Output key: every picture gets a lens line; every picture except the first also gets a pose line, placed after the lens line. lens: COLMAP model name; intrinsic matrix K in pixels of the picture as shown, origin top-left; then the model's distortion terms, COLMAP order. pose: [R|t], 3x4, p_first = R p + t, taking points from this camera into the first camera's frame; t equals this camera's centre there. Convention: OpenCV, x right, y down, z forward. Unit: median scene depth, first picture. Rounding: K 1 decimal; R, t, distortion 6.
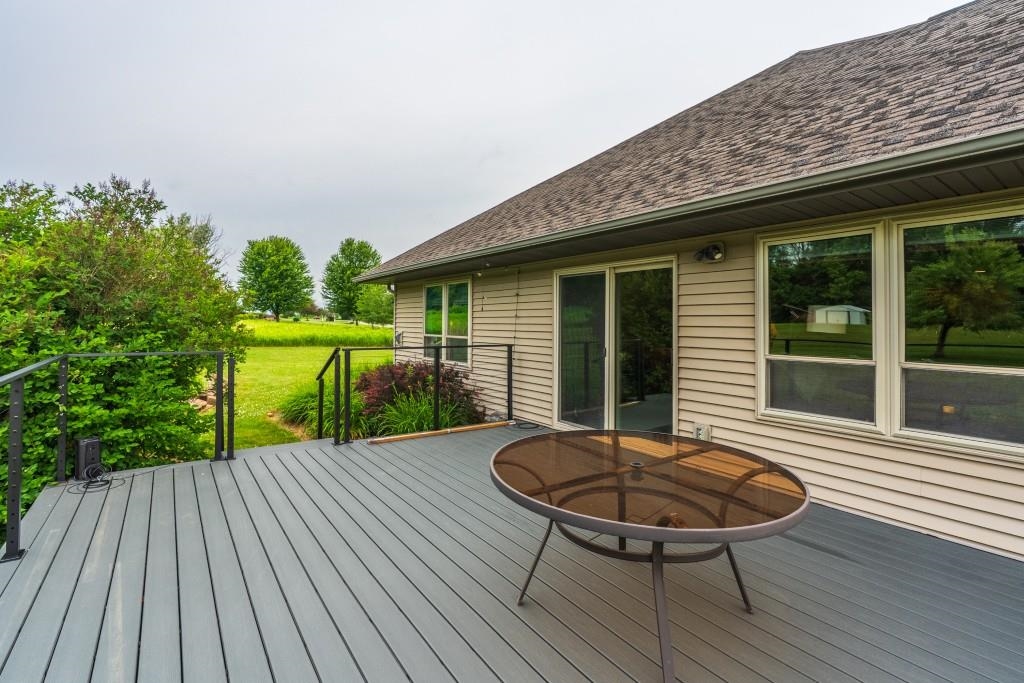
lens RADIAL K [[474.3, 0, 513.8], [0, 474.3, 325.2], [0, 0, 1]] dist [-0.000919, -0.000087]
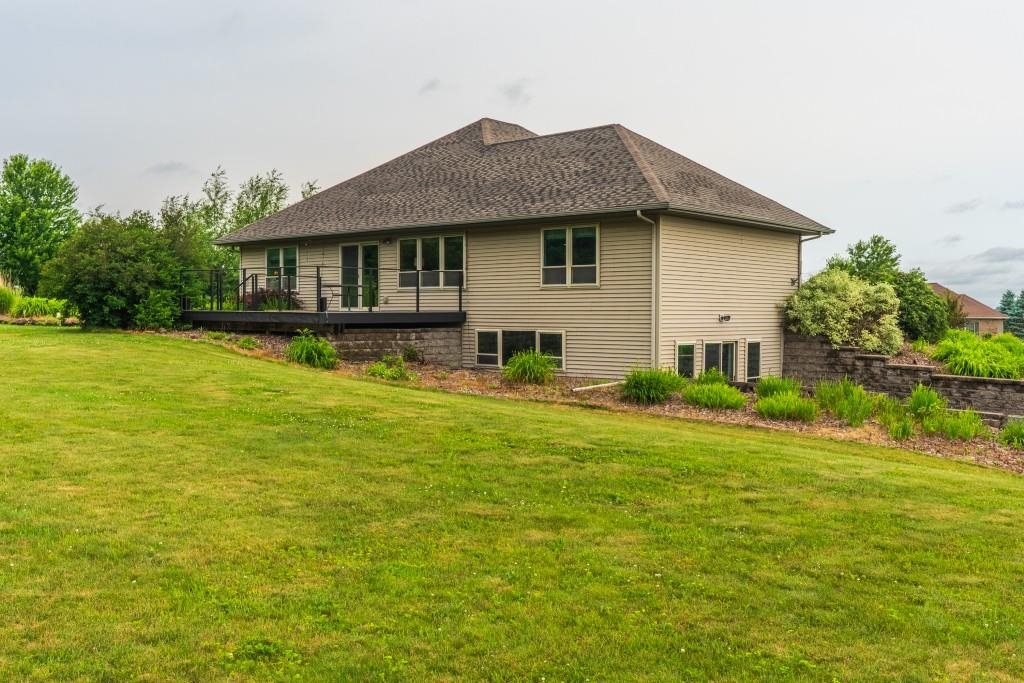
lens RADIAL K [[957.7, 0, 512.0], [0, 957.7, 341.5], [0, 0, 1]] dist [-0.002869, -0.002905]
pose [[0.977599, -0.008278, 0.210316, -0.084639], [0.003448, 0.999722, 0.023321, 0.273760], [-0.210450, -0.022074, 0.977355, -3.977478]]
